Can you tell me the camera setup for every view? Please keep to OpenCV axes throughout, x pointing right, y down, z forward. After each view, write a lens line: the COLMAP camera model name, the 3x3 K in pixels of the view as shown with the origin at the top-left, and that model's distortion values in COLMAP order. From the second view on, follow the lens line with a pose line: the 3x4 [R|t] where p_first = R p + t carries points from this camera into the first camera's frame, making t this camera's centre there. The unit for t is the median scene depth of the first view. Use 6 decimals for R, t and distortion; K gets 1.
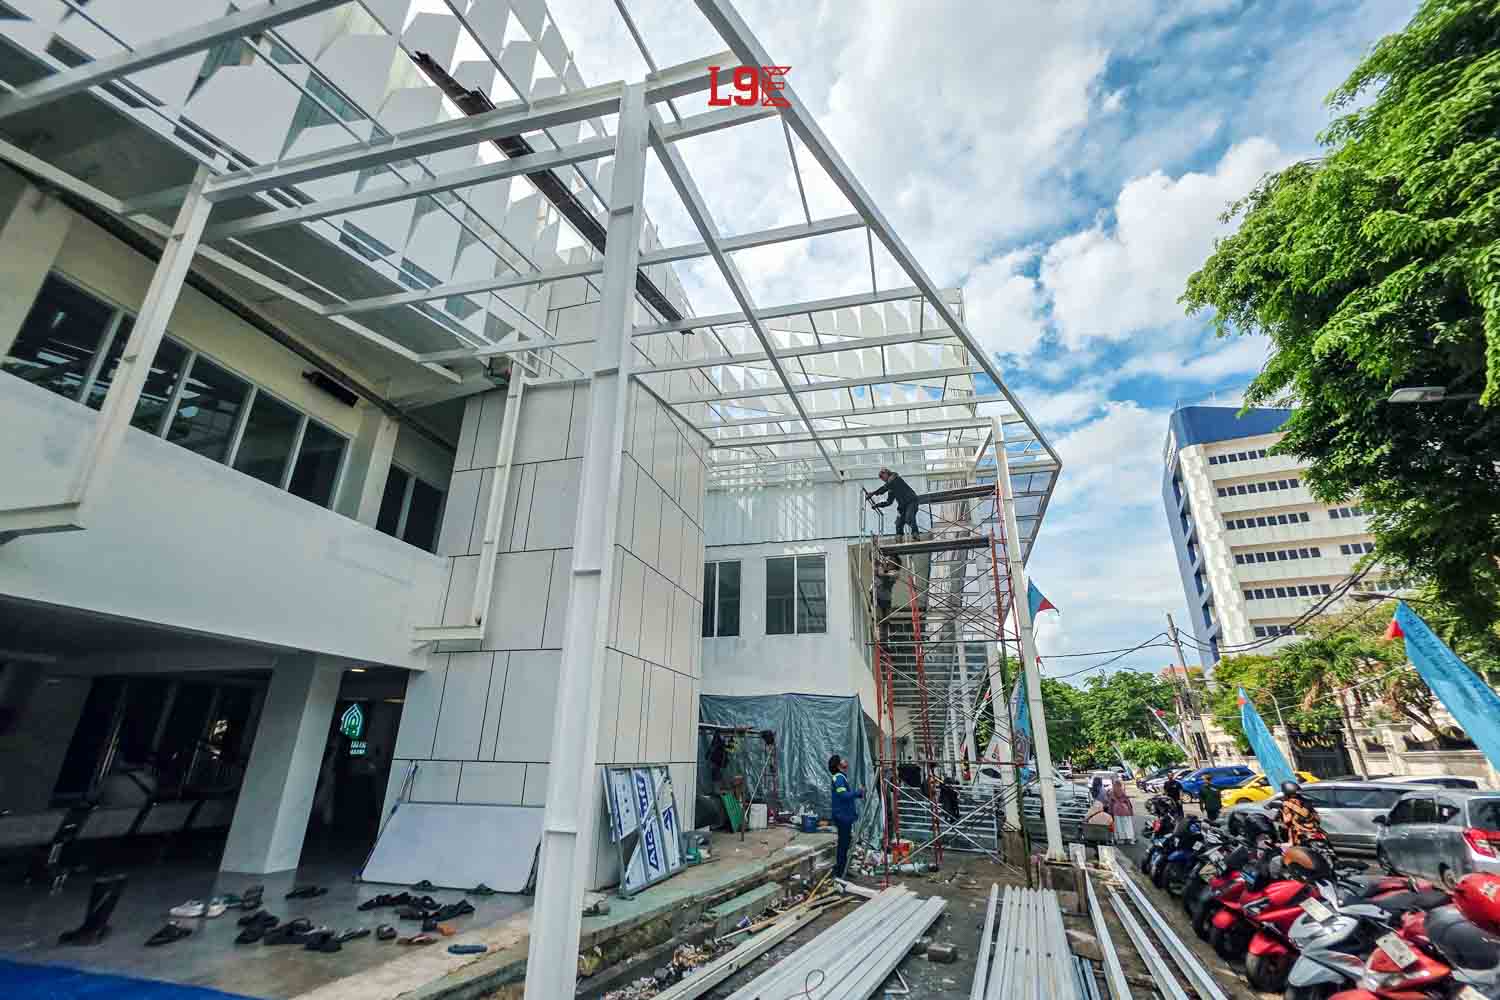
lens RADIAL K [[630.5, 0, 759.6], [0, 630.5, 511.4], [0, 0, 1]] dist [0.001848, -0.000415]
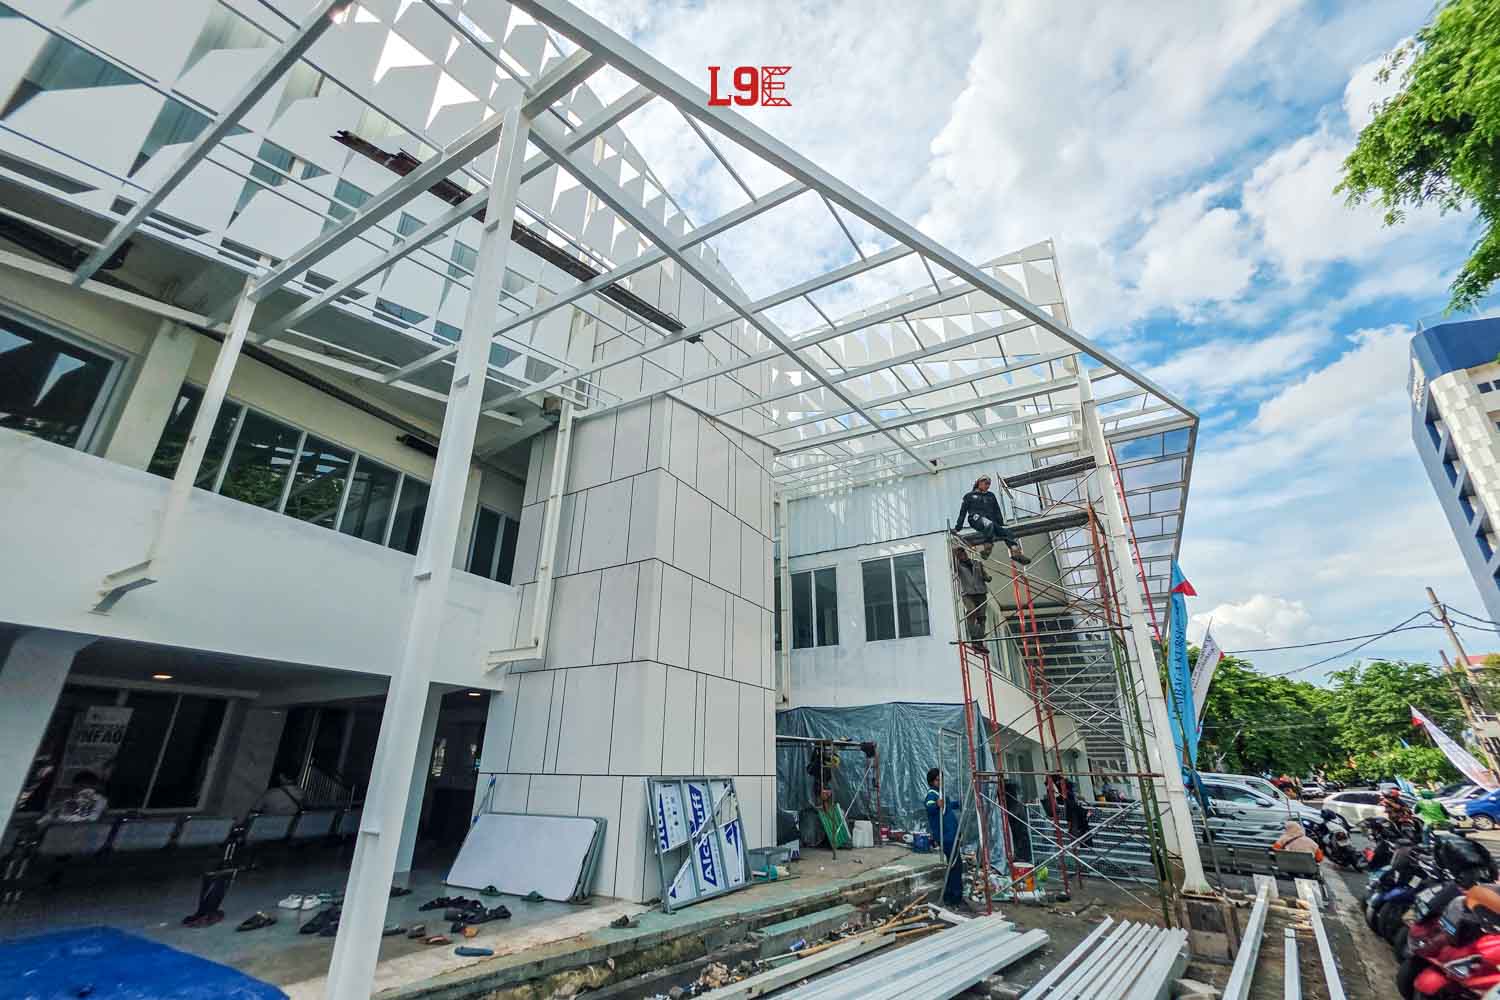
lens RADIAL K [[630.5, 0, 748.8], [0, 630.5, 514.7], [0, 0, 1]] dist [0.001848, -0.000415]
pose [[0.959406, -0.113097, -0.258360, 0.176378], [0.107832, 0.993570, -0.034509, 0.030701], [0.260602, 0.005249, 0.965432, 0.055302]]
